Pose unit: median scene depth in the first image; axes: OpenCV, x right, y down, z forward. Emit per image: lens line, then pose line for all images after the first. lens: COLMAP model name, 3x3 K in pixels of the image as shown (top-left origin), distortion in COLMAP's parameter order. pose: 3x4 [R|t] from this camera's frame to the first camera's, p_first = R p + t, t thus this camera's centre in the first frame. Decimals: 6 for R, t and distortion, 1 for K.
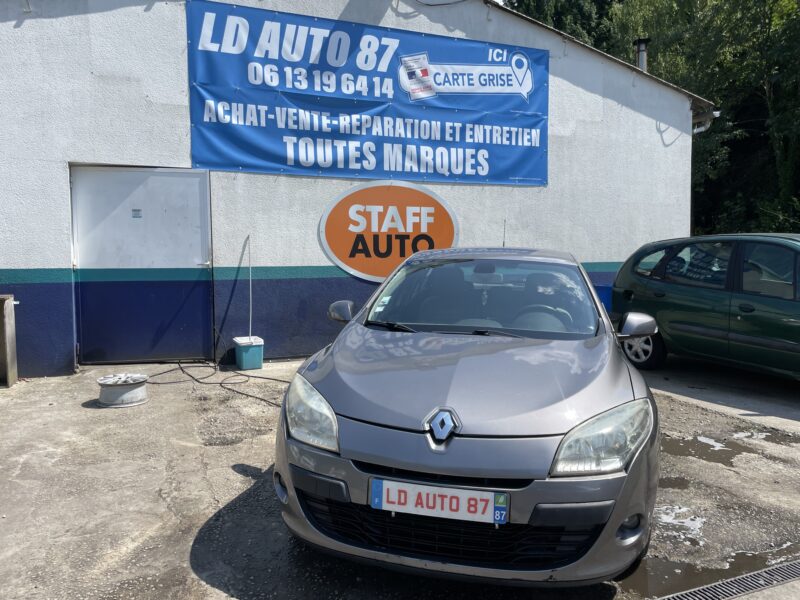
lens RADIAL K [[625.8, 0, 399.5], [0, 625.8, 301.2], [0, 0, 1]] dist [0.035677, -0.061755]
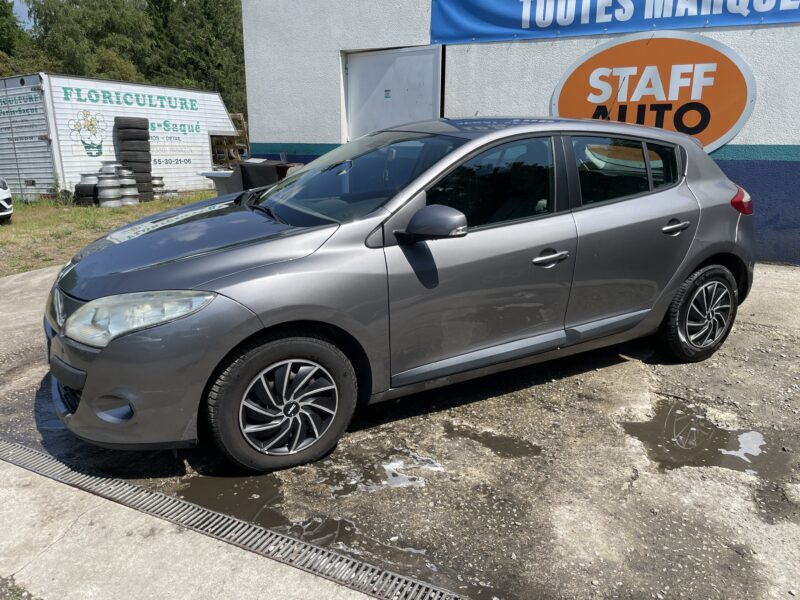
lens RADIAL K [[625.8, 0, 394.7], [0, 625.8, 304.8], [0, 0, 1]] dist [0.035677, -0.061755]
pose [[0.647230, 0.195440, -0.736815, 0.426625], [-0.061816, 0.976848, 0.204808, -0.002563], [0.759785, -0.087011, 0.644326, 0.232240]]
